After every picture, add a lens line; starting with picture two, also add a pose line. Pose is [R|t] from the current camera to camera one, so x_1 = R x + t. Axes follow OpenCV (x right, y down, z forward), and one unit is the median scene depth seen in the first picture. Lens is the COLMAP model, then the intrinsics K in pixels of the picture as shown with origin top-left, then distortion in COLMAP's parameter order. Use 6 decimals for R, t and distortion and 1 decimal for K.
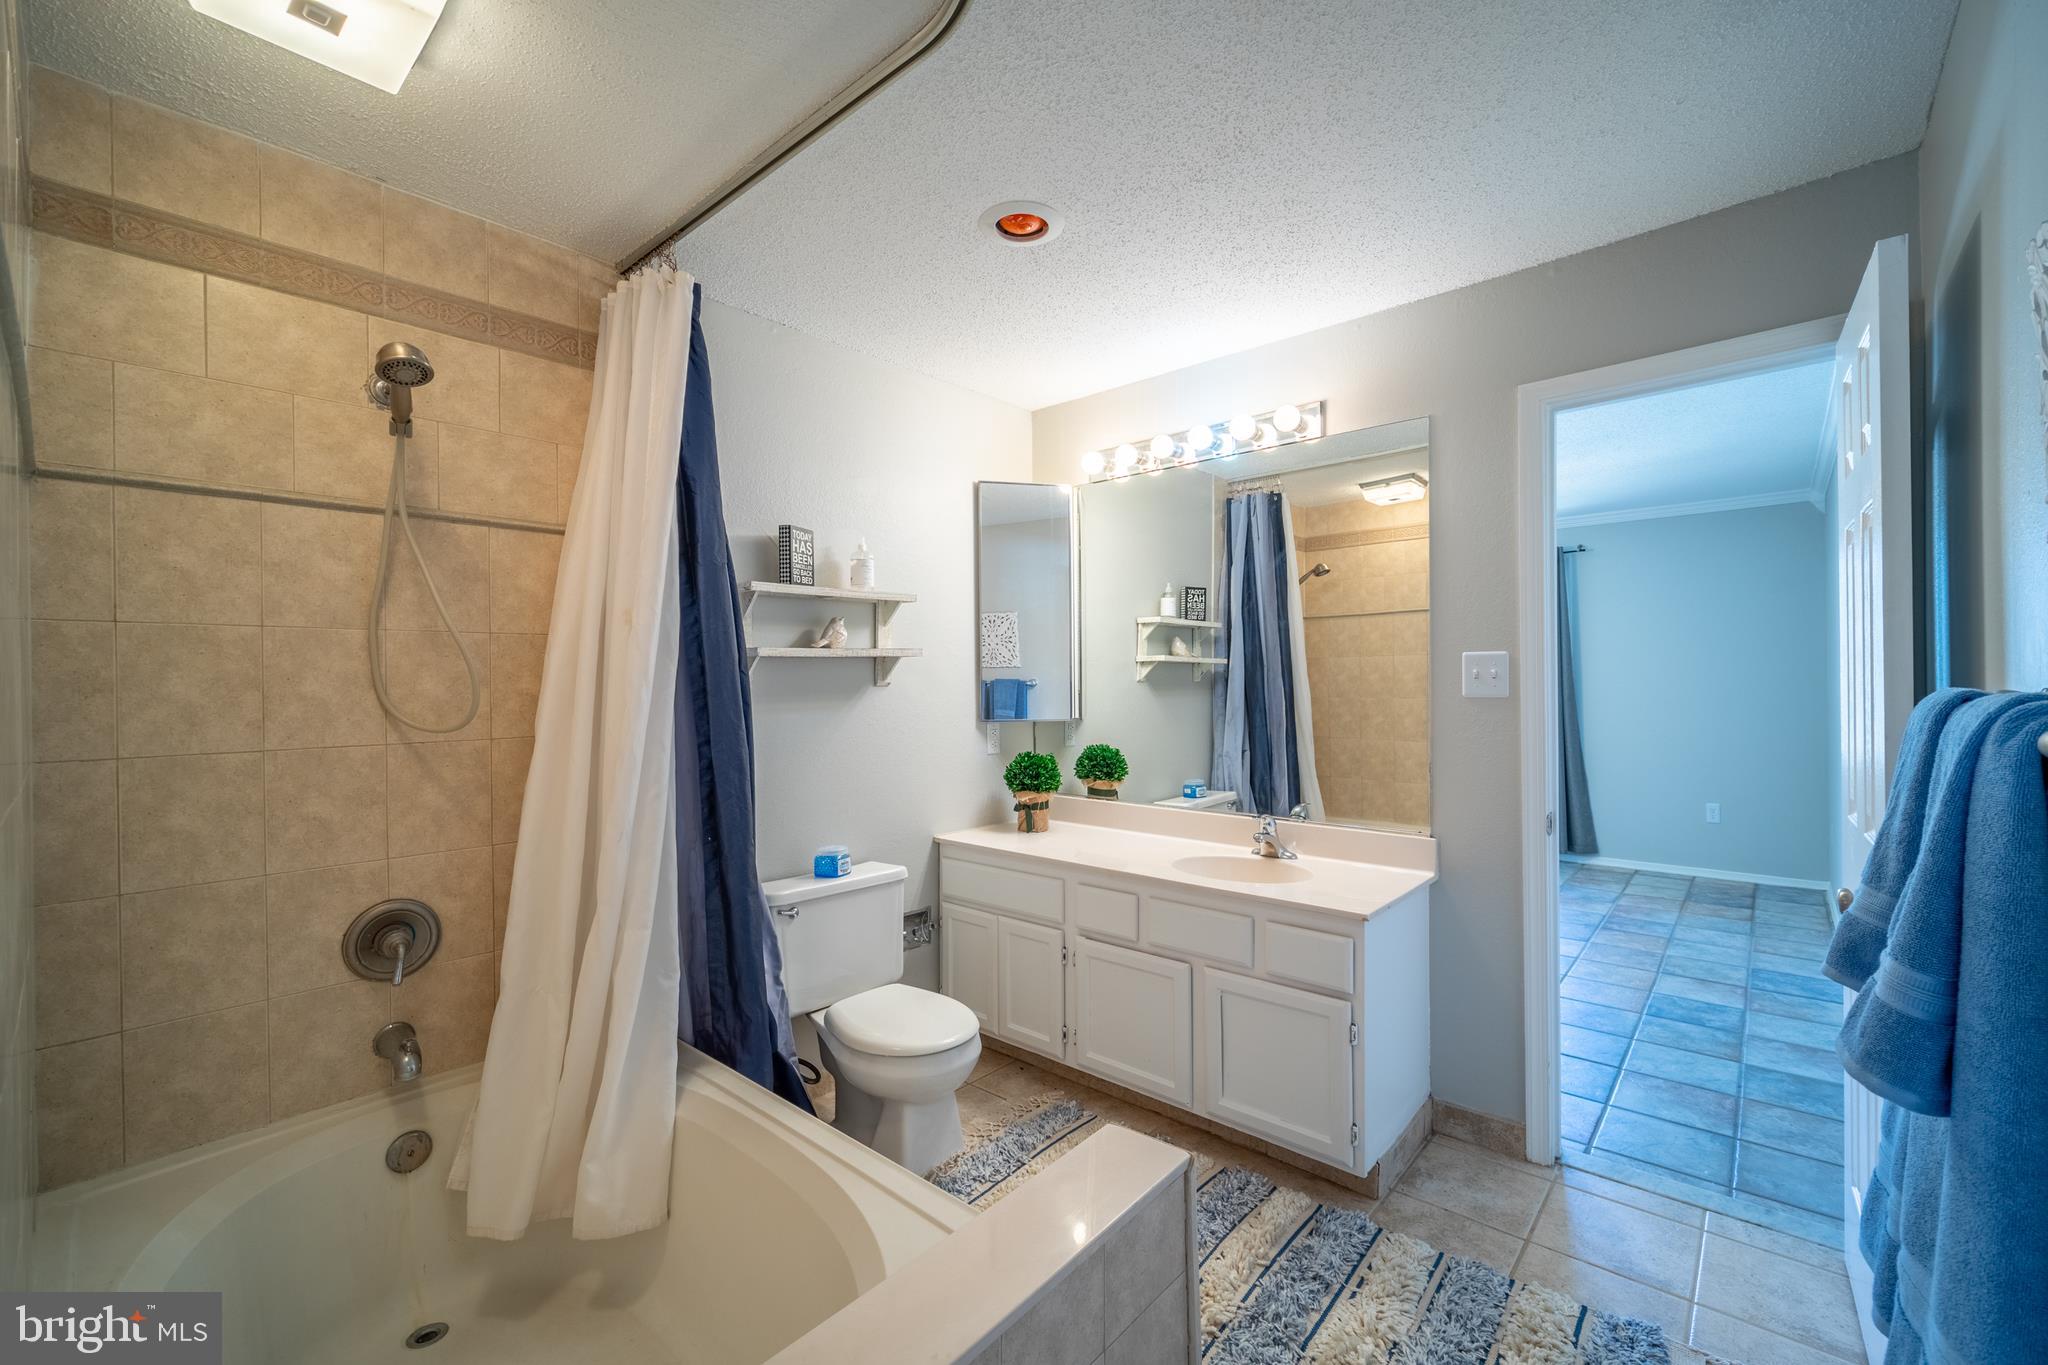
lens RADIAL K [[849.2, 0, 1027.4], [0, 849.2, 684.7], [0, 0, 1]] dist [-0.003285, 0.000290]
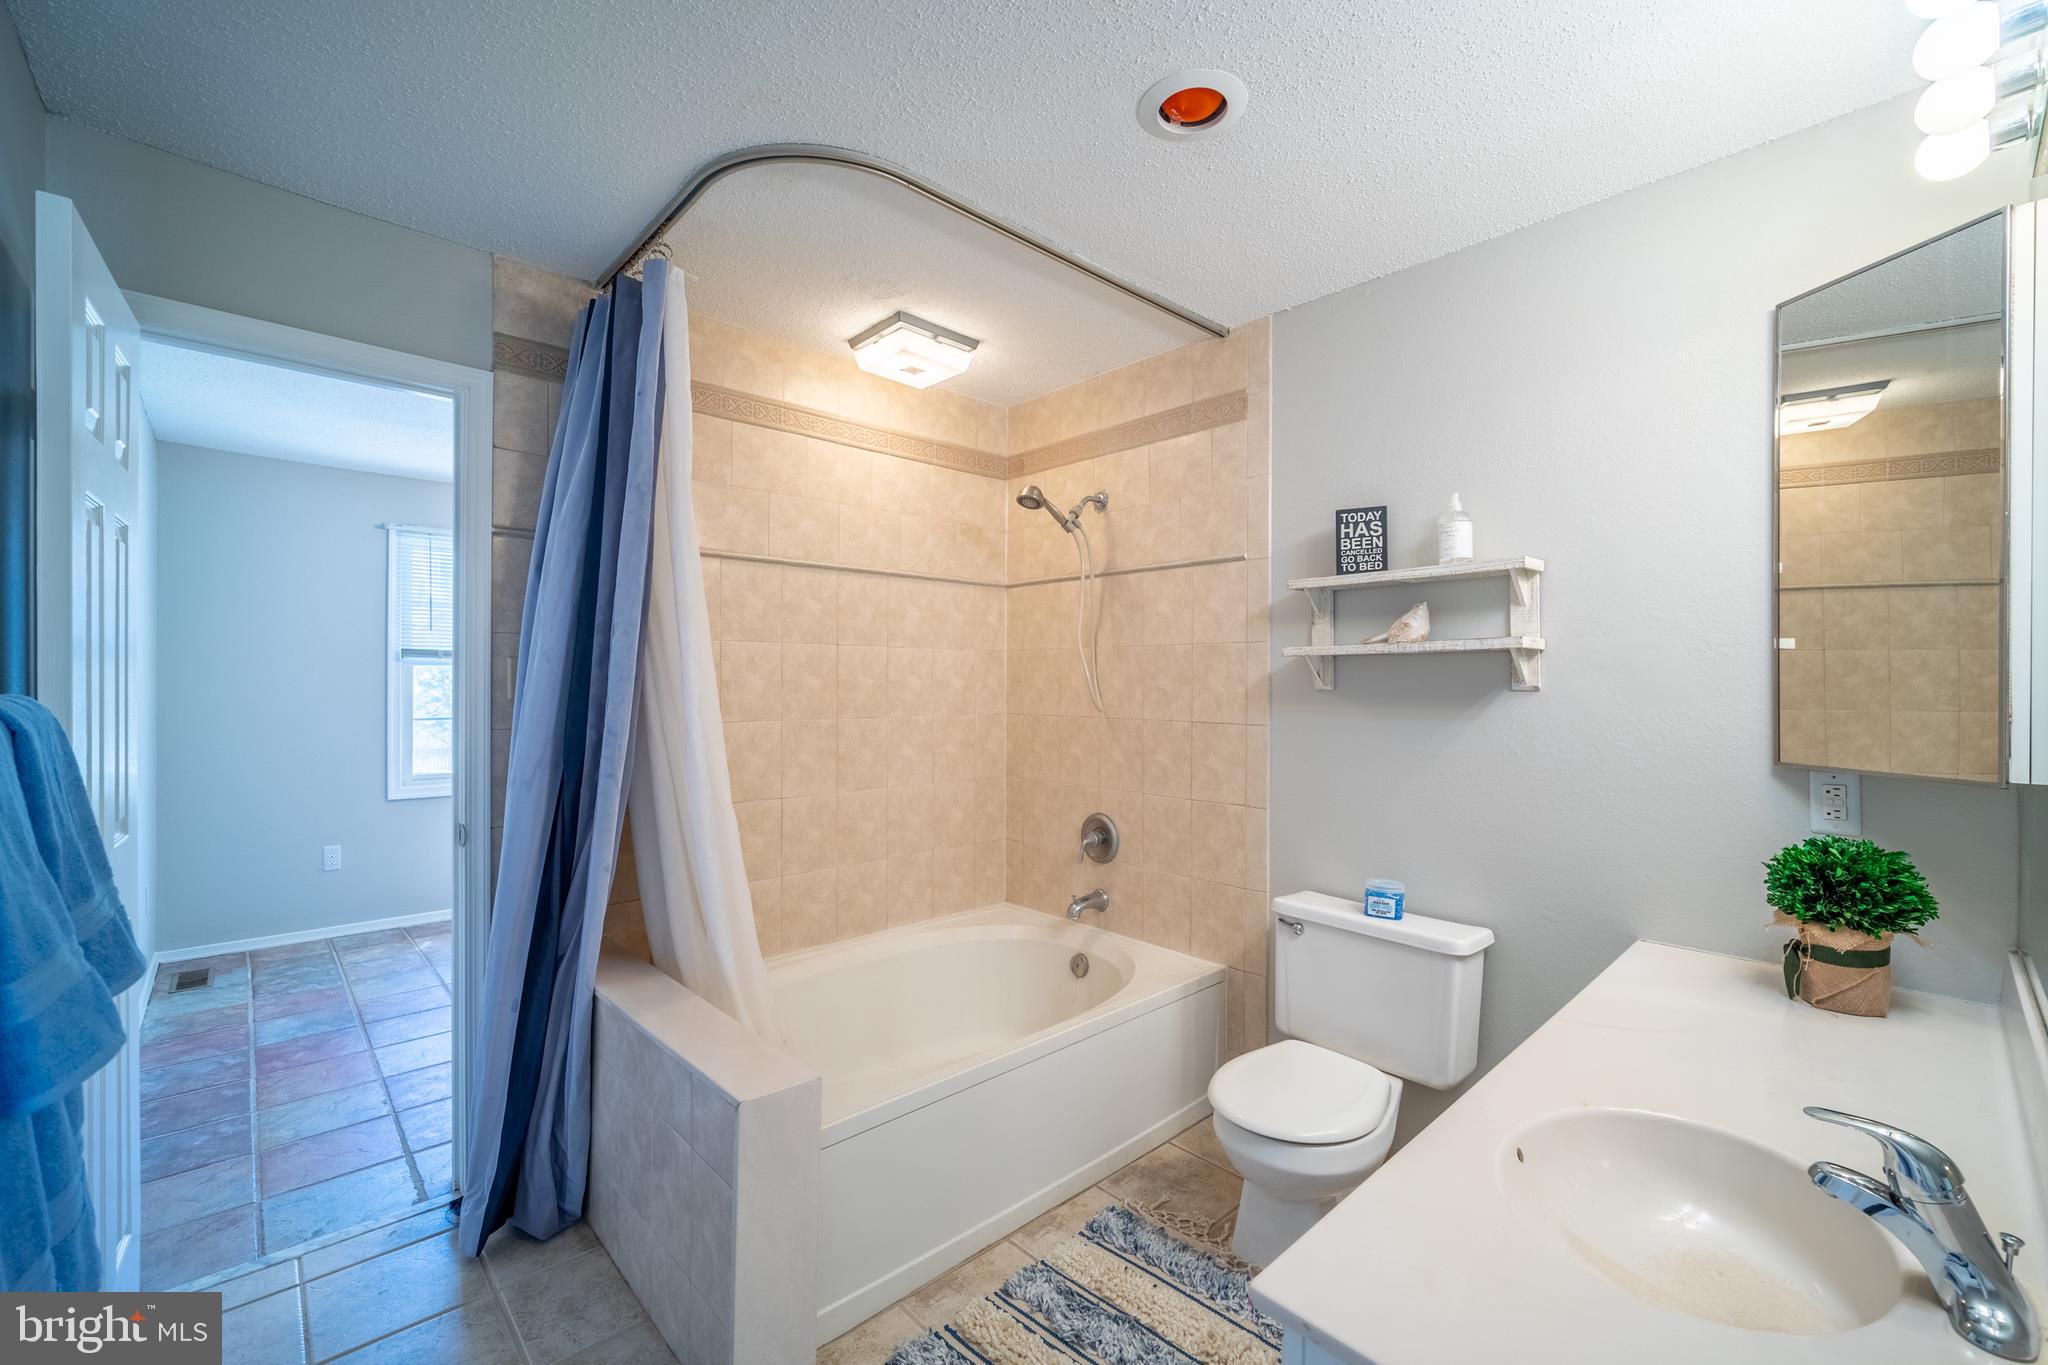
lens RADIAL K [[849.2, 0, 1026.0], [0, 849.2, 677.3], [0, 0, 1]] dist [-0.003285, 0.000290]
pose [[-0.095691, 0.008208, -0.995377, 0.836703], [-0.005037, 0.999949, 0.008730, -0.019913], [0.995398, 0.005849, -0.095644, 0.960164]]
